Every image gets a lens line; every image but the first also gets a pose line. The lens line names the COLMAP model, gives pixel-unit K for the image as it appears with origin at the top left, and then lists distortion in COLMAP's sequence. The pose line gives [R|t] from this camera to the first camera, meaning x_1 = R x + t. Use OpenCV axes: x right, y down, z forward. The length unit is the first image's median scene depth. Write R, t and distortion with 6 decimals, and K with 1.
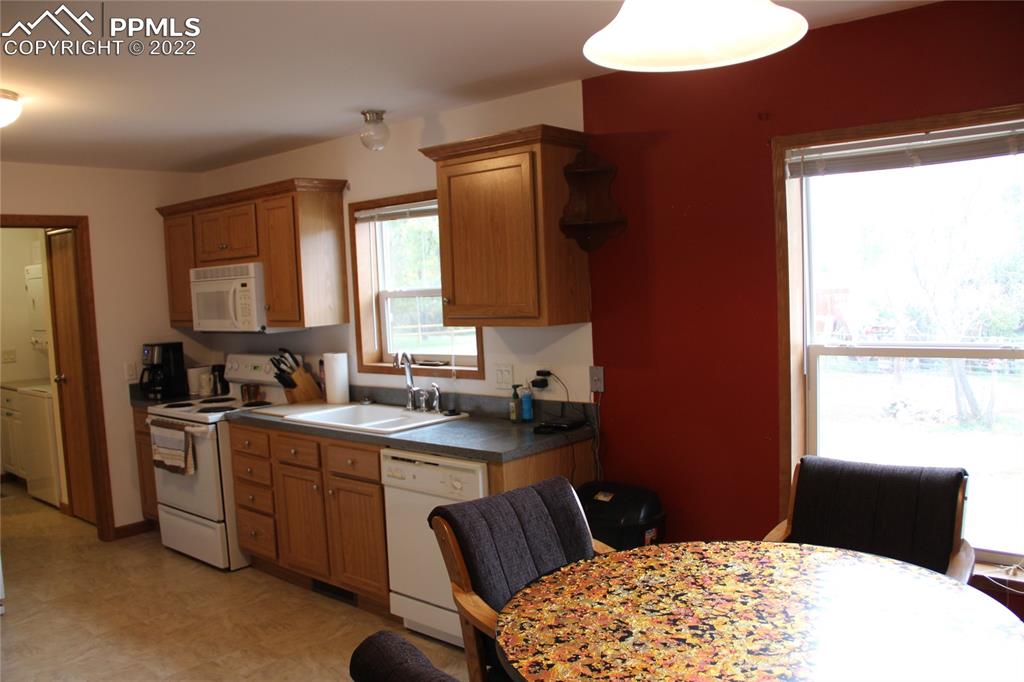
lens RADIAL K [[852.7, 0, 506.1], [0, 852.7, 354.5], [0, 0, 1]] dist [-0.185492, 0.150332]
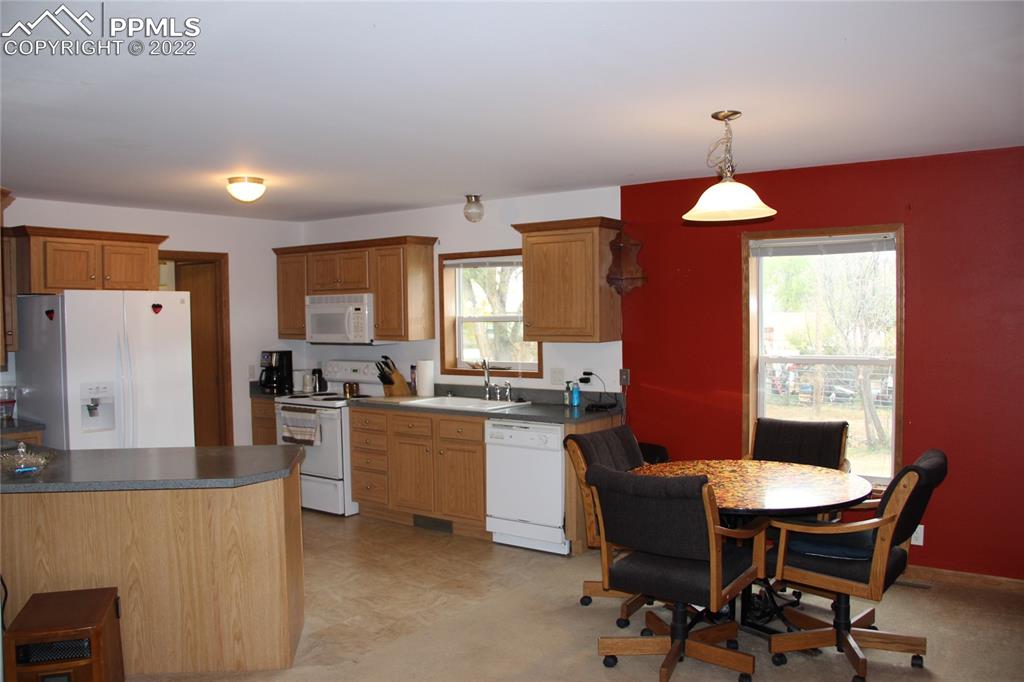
lens RADIAL K [[852.7, 0, 506.1], [0, 852.7, 354.5], [0, 0, 1]] dist [-0.185492, 0.150332]
pose [[0.995970, 0.024875, 0.086173, -0.198726], [-0.021615, 0.999022, -0.038561, 0.042244], [-0.087048, 0.036543, 0.995534, -0.432581]]
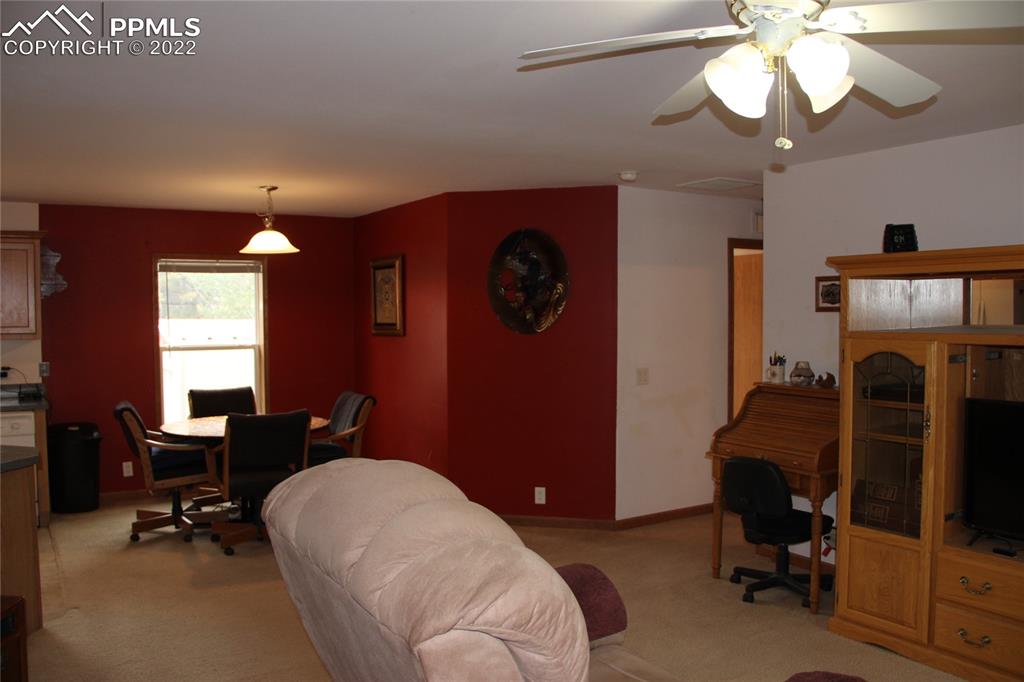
lens RADIAL K [[852.7, 0, 506.1], [0, 852.7, 354.5], [0, 0, 1]] dist [-0.185492, 0.150332]
pose [[0.299554, -0.007601, 0.954049, -1.017250], [0.068040, 0.997592, -0.013415, 0.070974], [-0.951650, 0.068933, 0.299350, -0.368839]]
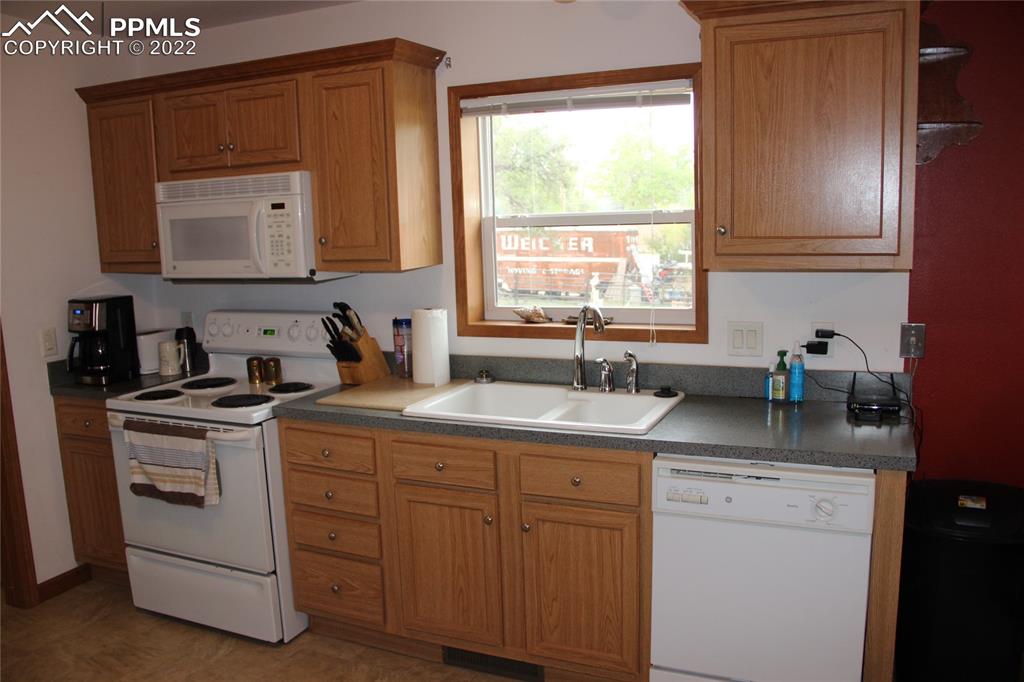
lens RADIAL K [[852.7, 0, 506.1], [0, 852.7, 354.5], [0, 0, 1]] dist [-0.185492, 0.150332]
pose [[0.956789, -0.034176, 0.288767, -0.354537], [0.014928, 0.997533, 0.068595, -0.010974], [-0.290398, -0.061321, 0.954939, 0.343504]]
